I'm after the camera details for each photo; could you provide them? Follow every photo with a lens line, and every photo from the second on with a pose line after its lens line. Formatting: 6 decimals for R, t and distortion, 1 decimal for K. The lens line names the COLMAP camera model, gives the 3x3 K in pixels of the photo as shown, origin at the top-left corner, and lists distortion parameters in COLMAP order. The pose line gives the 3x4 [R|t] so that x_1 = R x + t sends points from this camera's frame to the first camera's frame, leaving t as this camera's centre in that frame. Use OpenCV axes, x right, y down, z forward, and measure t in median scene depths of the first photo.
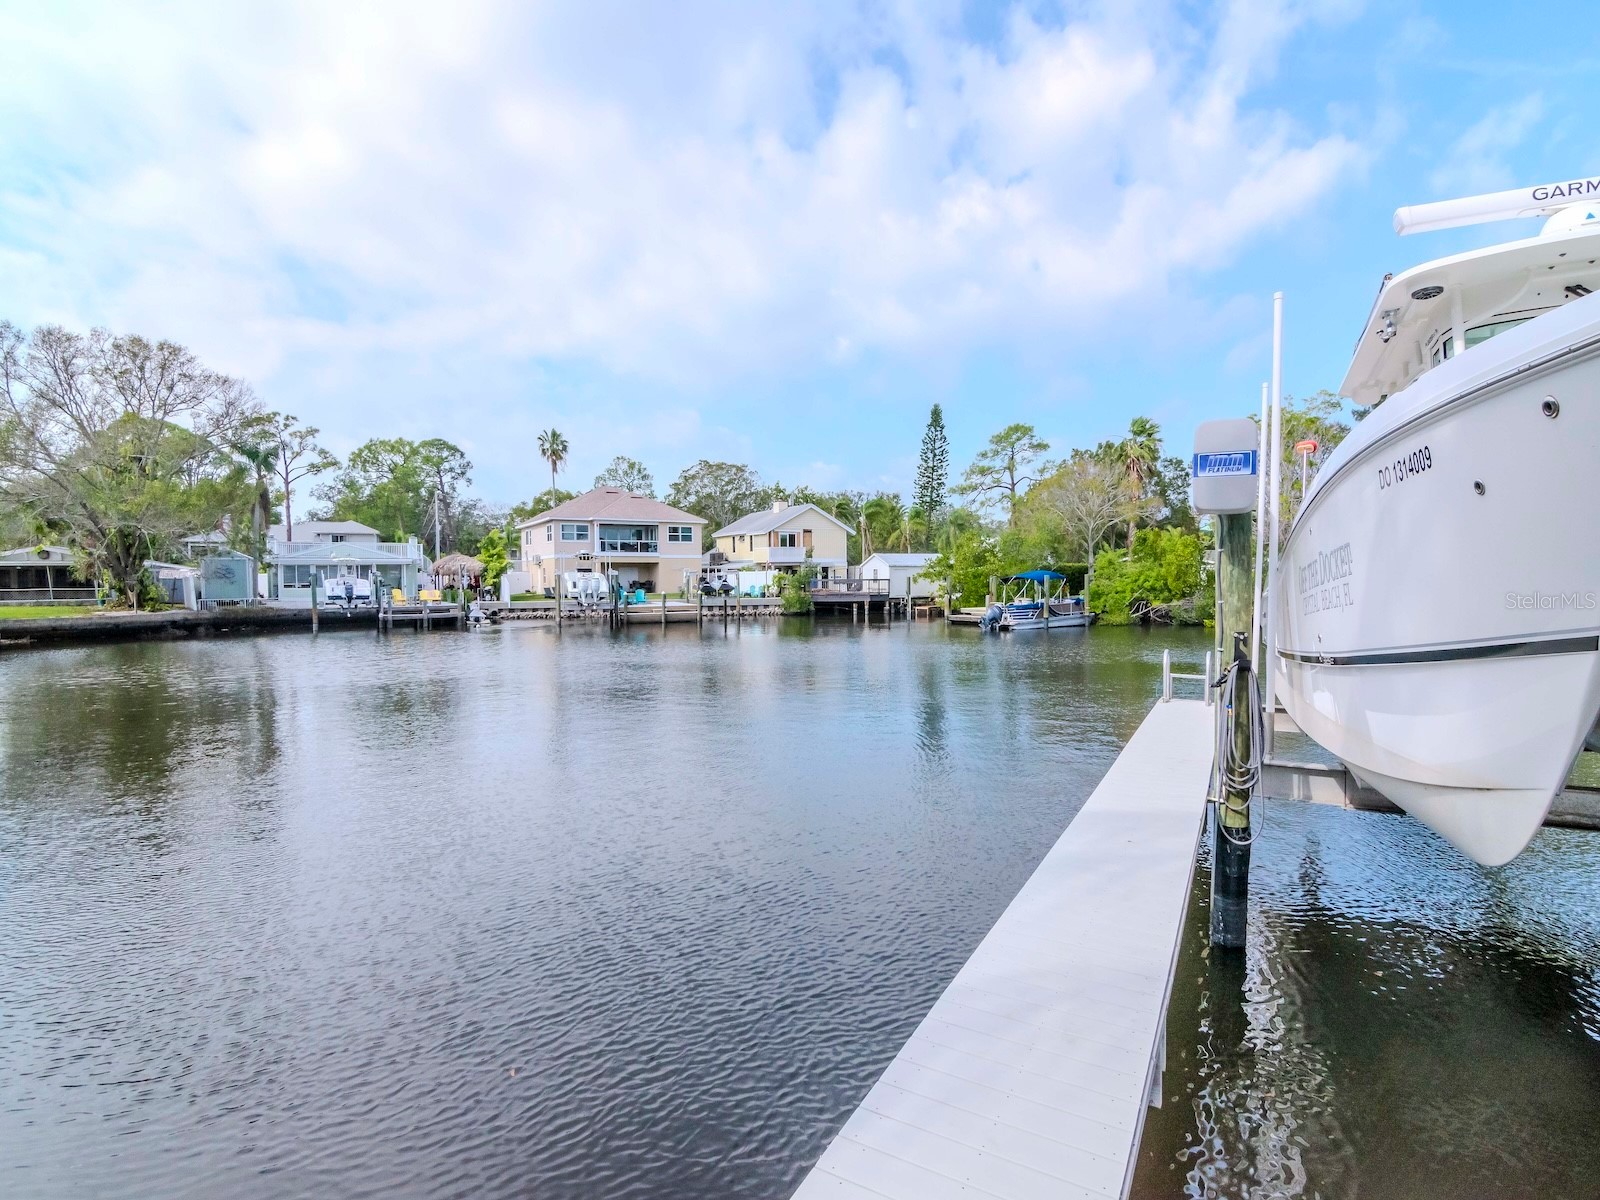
lens RADIAL K [[789.0, 0, 814.8], [0, 789.0, 627.3], [0, 0, 1]] dist [0.003685, -0.007939]
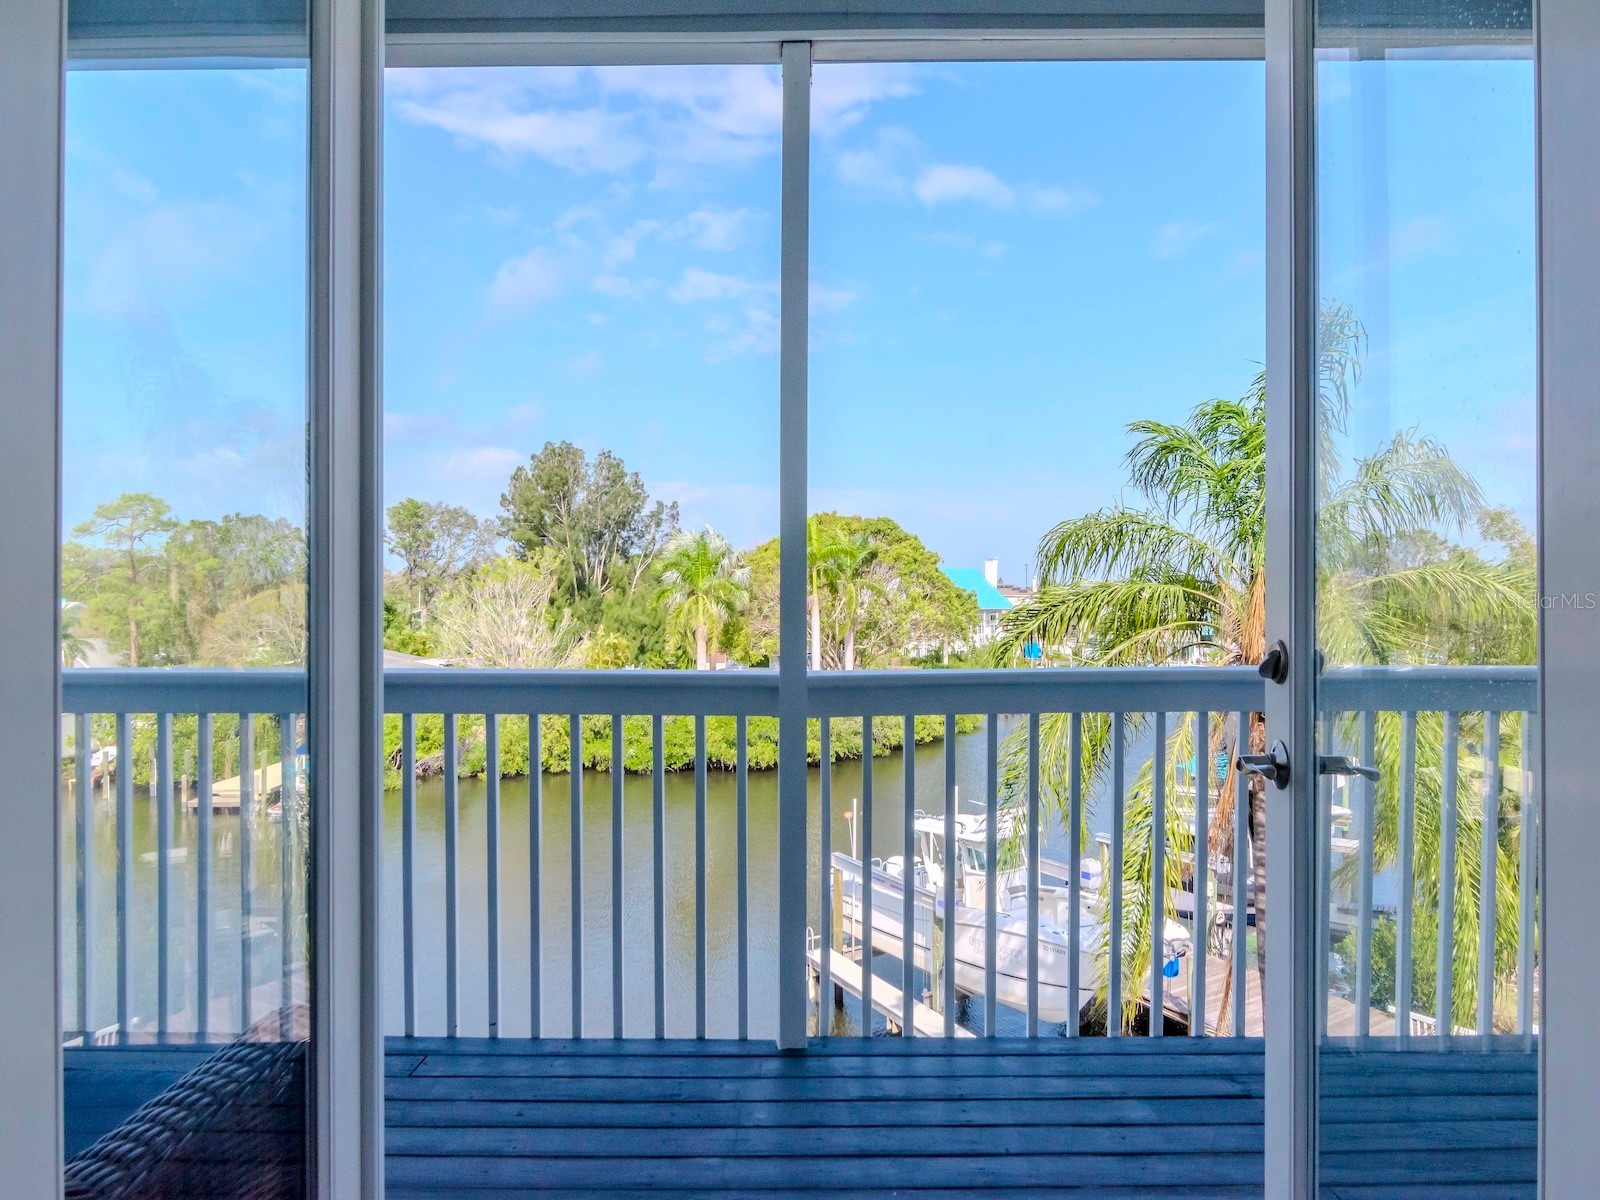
lens RADIAL K [[1001.2, 0, 828.7], [0, 1001.2, 602.1], [0, 0, 1]] dist [-0.001175, -0.008242]
pose [[0.506768, 0.001690, 0.862081, -0.644217], [0.043572, 0.998670, -0.027572, -0.276307], [-0.860981, 0.051535, 0.506020, -0.138918]]
